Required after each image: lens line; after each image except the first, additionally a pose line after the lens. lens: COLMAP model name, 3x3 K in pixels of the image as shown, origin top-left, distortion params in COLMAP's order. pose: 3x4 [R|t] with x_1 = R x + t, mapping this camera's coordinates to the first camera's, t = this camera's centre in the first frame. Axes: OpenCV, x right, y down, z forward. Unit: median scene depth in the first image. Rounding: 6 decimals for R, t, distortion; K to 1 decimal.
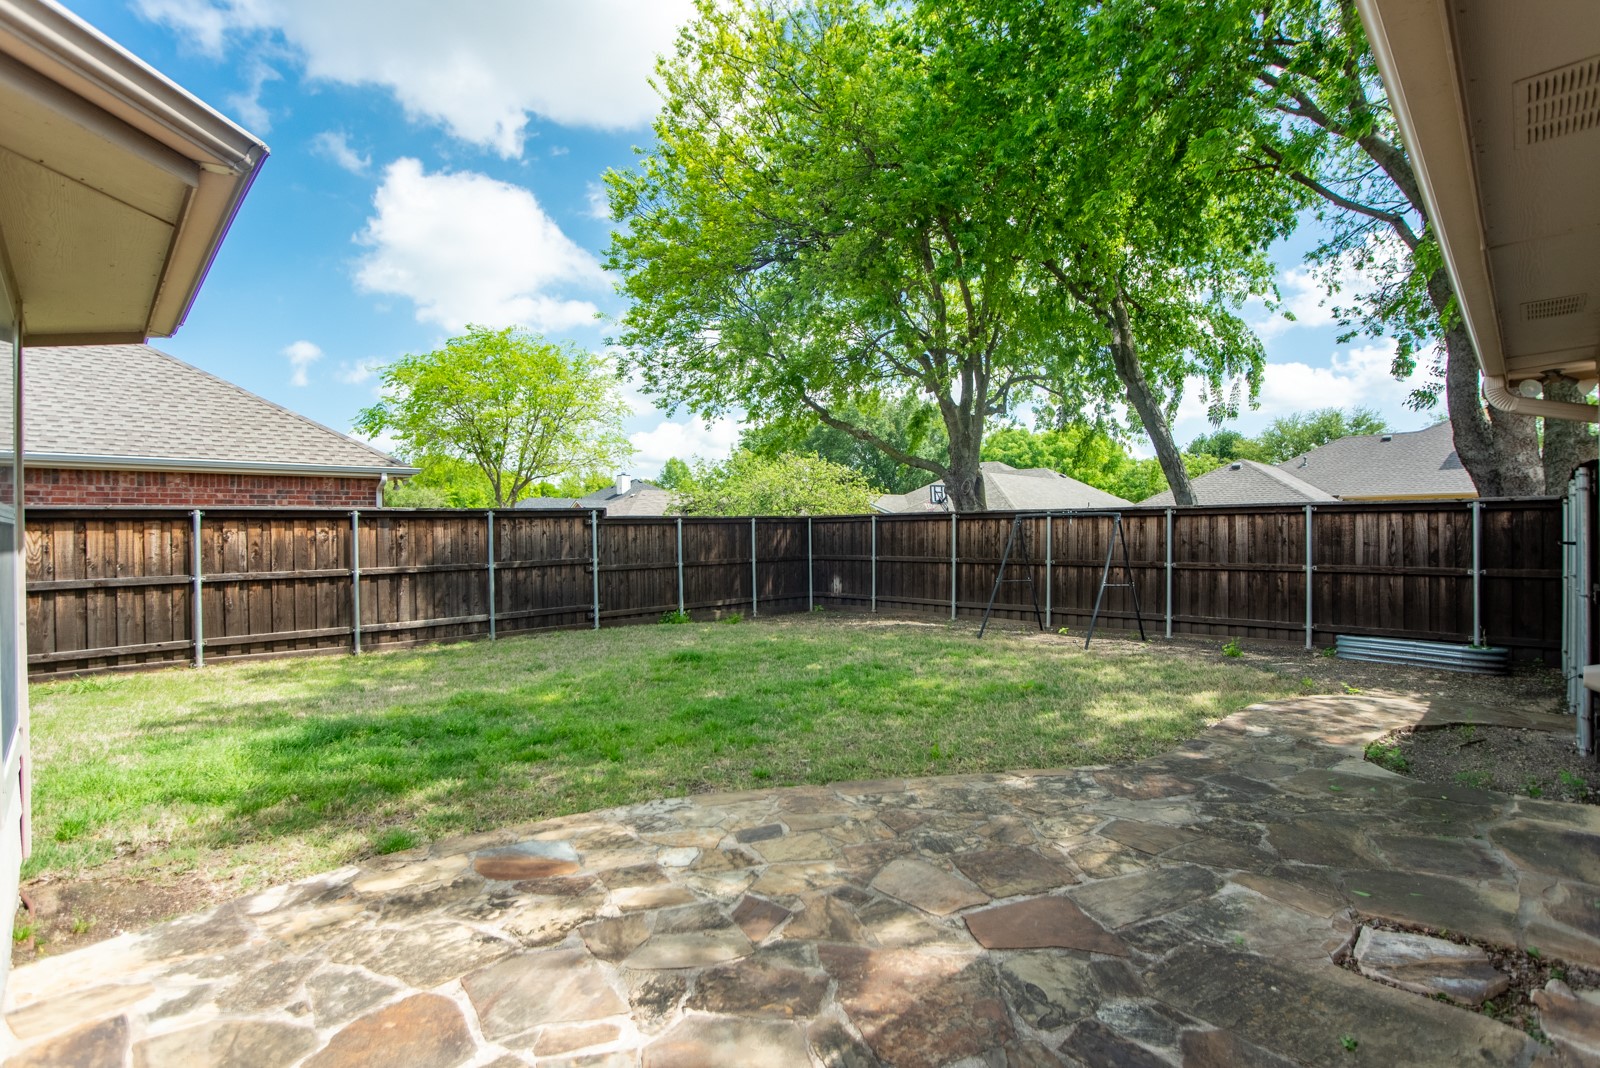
lens RADIAL K [[762.3, 0, 796.3], [0, 762.3, 535.8], [0, 0, 1]] dist [-0.001697, 0.000519]
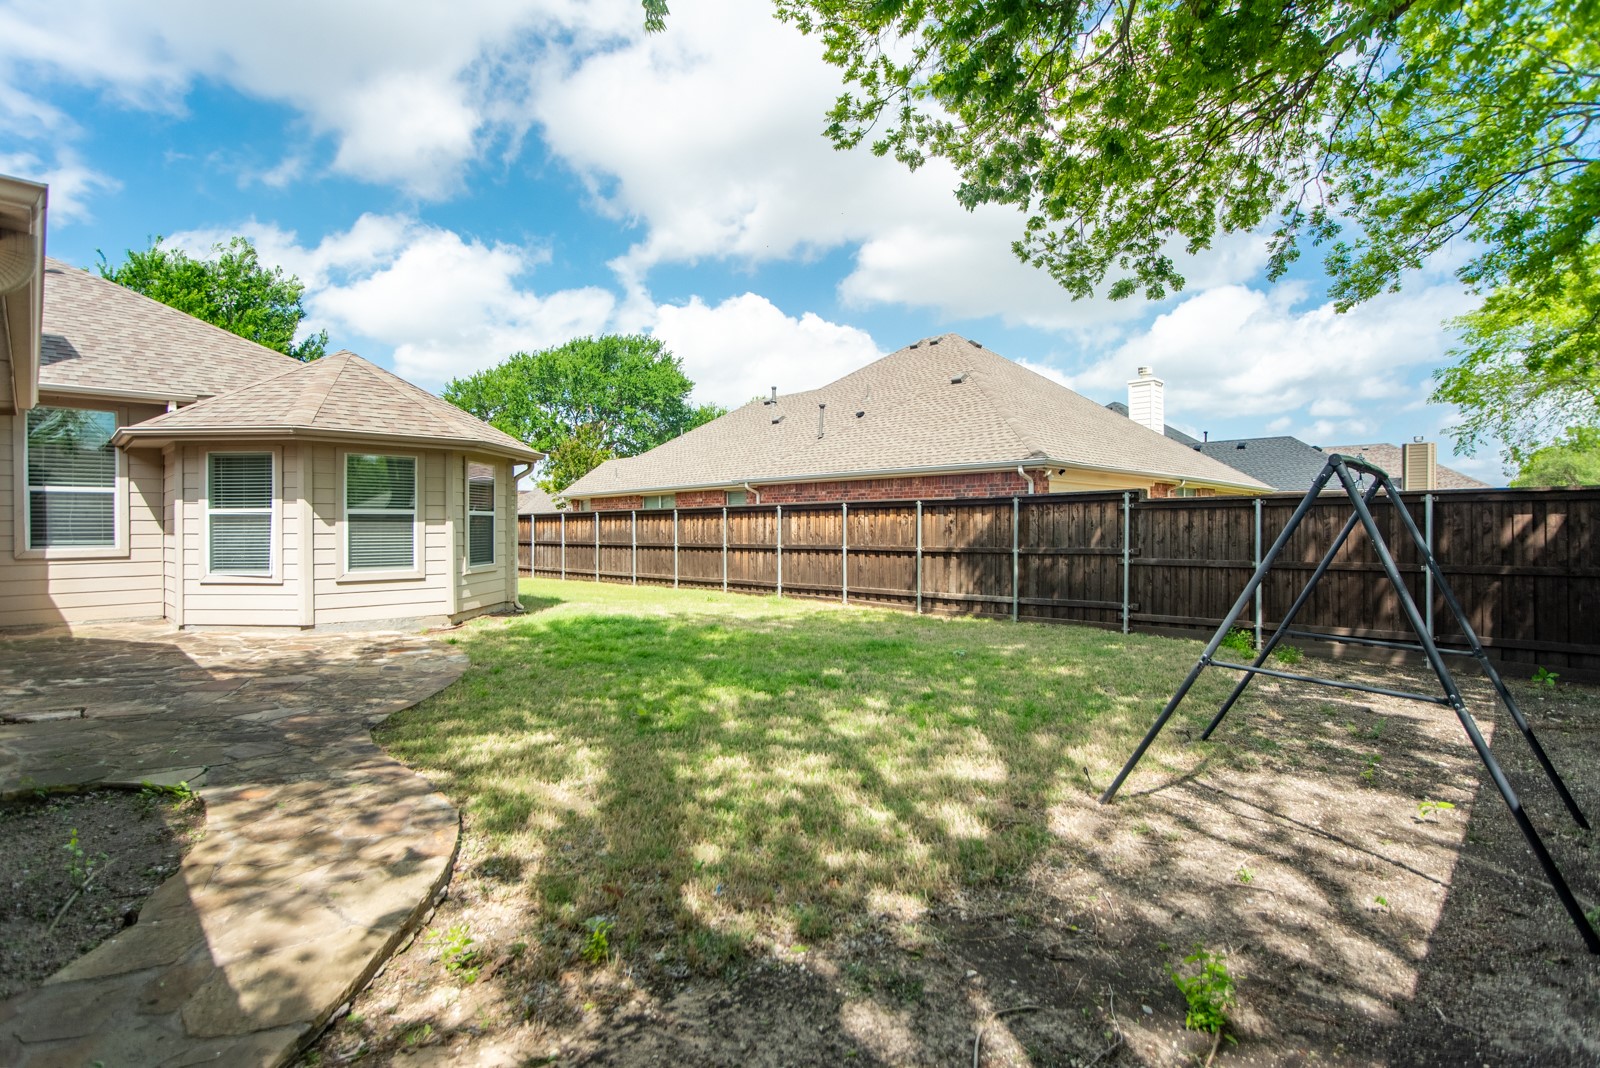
lens RADIAL K [[813.3, 0, 801.1], [0, 813.3, 528.4], [0, 0, 1]] dist [-0.000706, -0.000080]
pose [[0.036061, 0.014047, -0.999251, 0.734708], [-0.007478, 0.999877, 0.013786, -0.003817], [0.999322, 0.006975, 0.036162, 0.708706]]
